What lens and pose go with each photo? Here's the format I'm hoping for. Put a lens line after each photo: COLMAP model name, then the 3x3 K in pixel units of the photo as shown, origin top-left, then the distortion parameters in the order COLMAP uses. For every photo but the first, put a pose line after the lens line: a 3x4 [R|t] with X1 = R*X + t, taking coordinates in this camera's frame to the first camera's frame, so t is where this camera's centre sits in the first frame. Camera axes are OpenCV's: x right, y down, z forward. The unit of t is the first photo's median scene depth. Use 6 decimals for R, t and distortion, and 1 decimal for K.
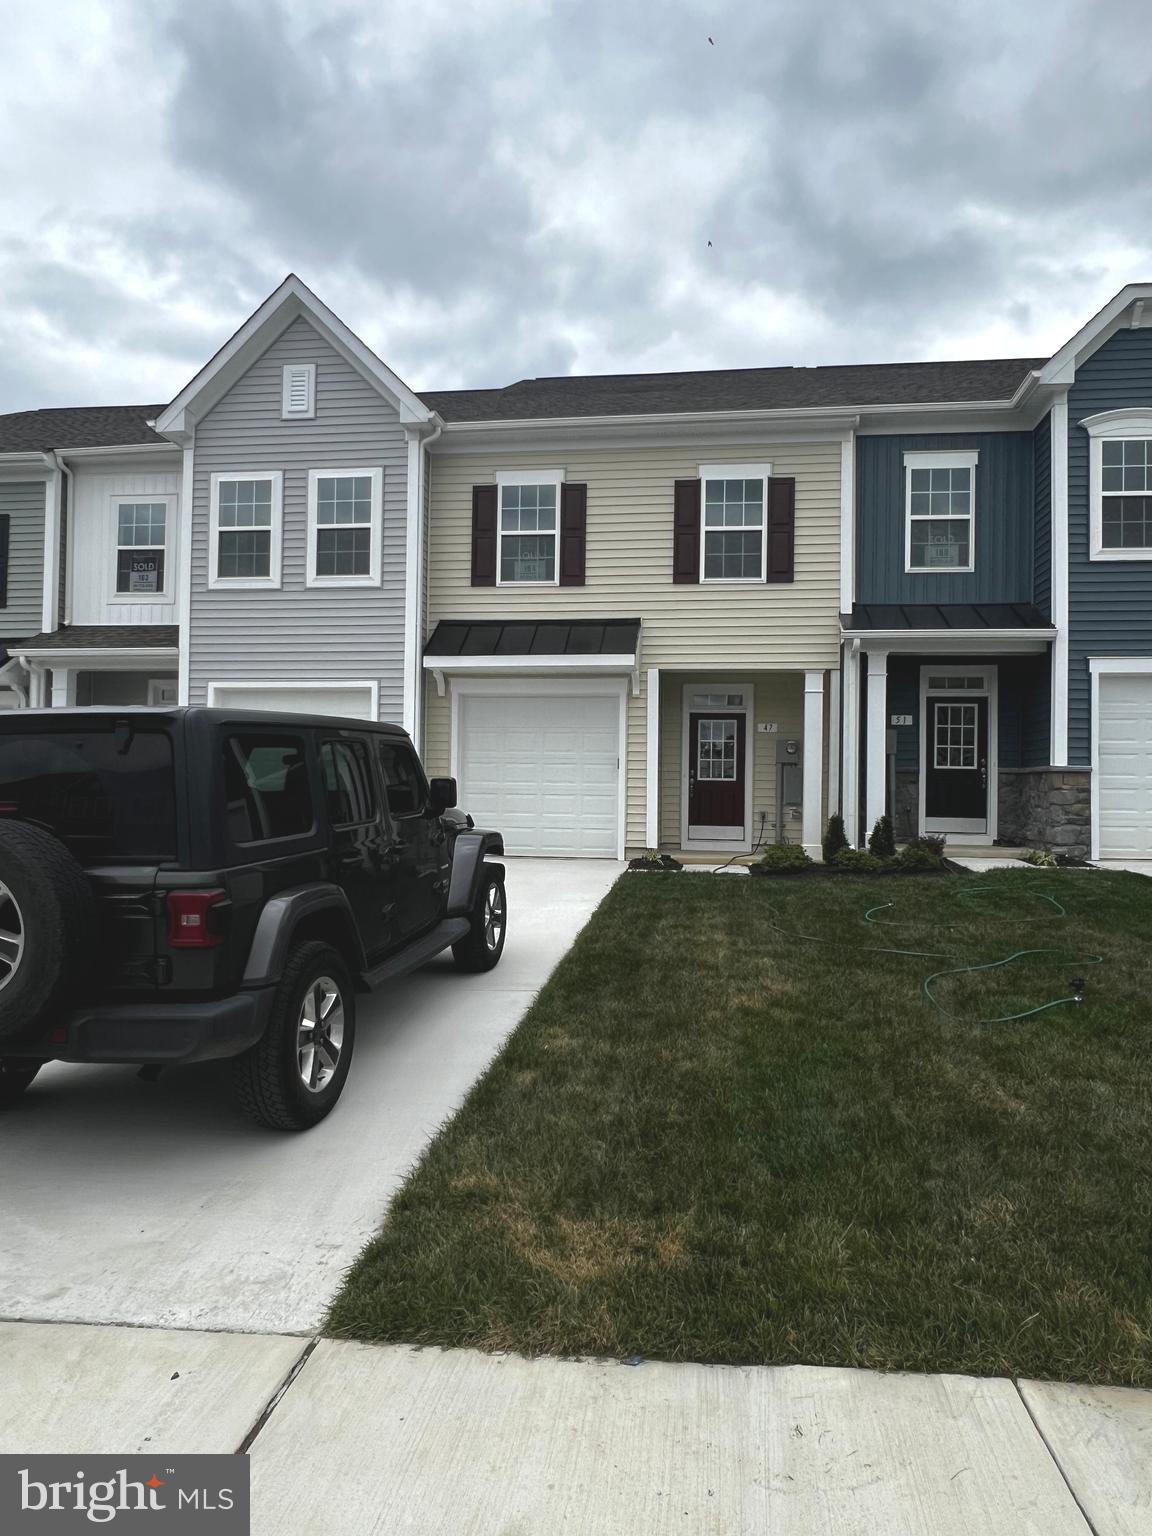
lens RADIAL K [[989.3, 0, 576.0], [0, 989.3, 768.0], [0, 0, 1]] dist [0.003941, 0.000171]
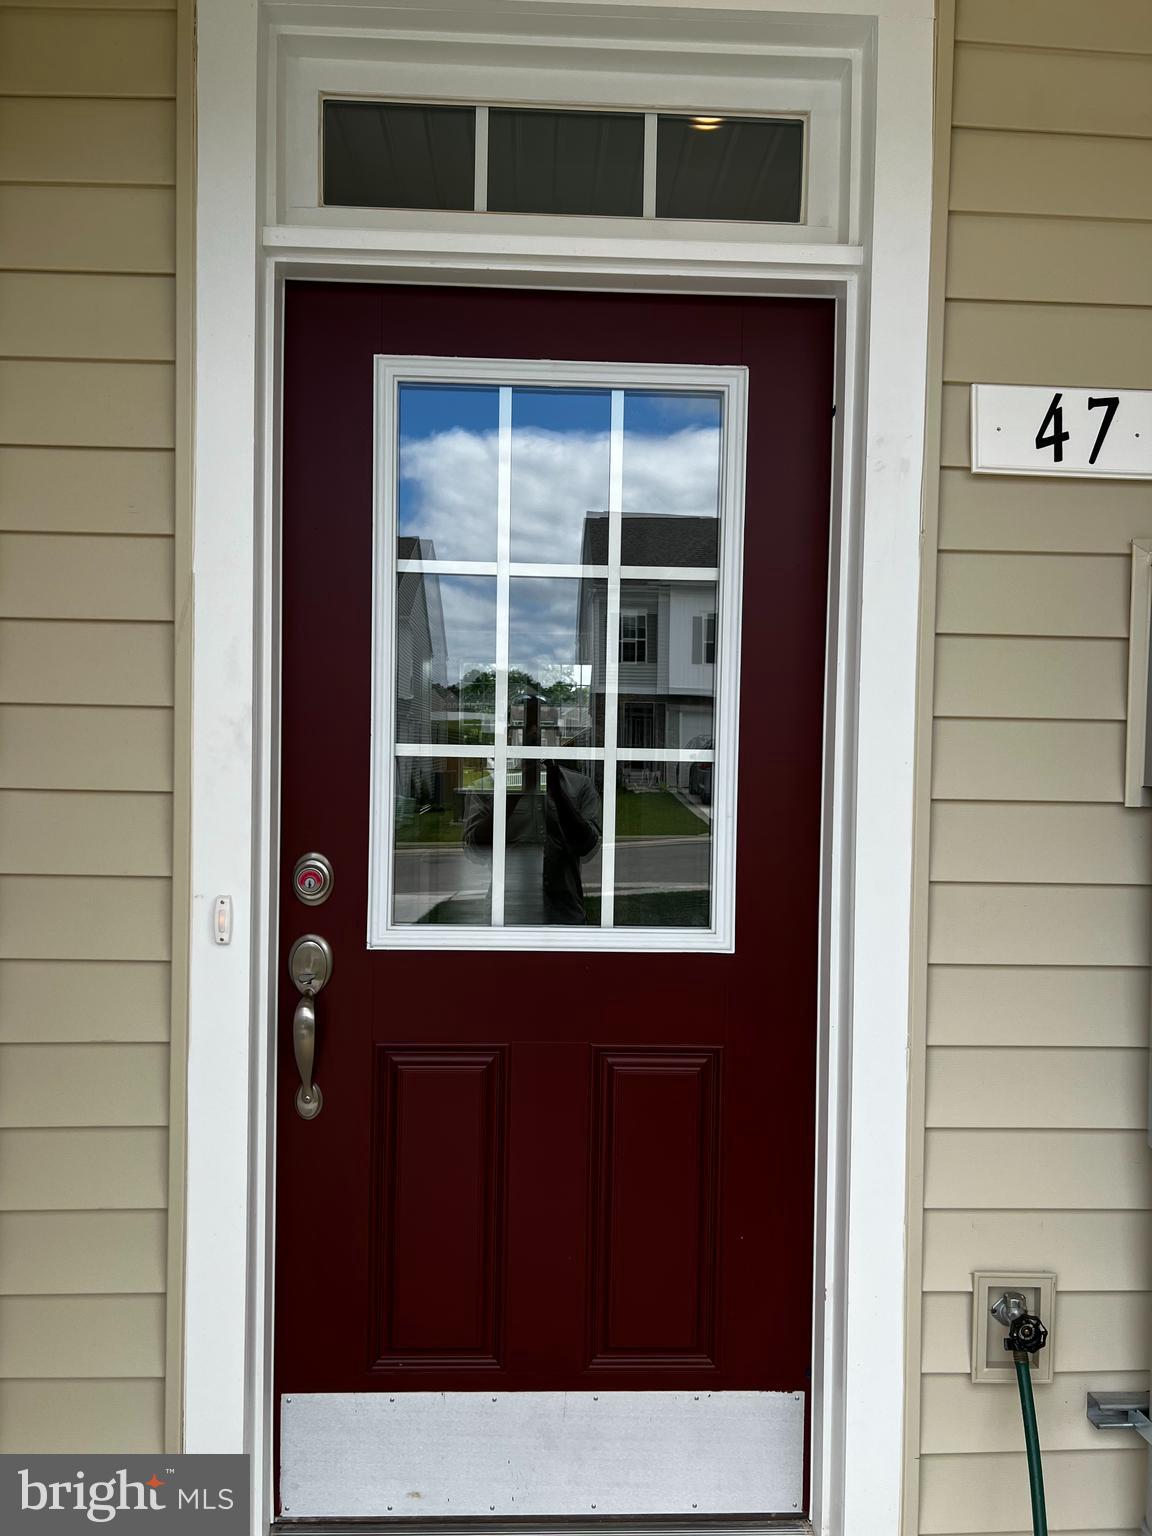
lens RADIAL K [[1169.4, 0, 572.0], [0, 1169.4, 789.9], [0, 0, 1]] dist [0.055725, -0.001462]
pose [[0.982713, -0.004845, 0.185070, 0.132977], [-0.003988, 0.998872, 0.047327, -0.011315], [-0.185090, -0.047247, 0.981585, 0.960914]]
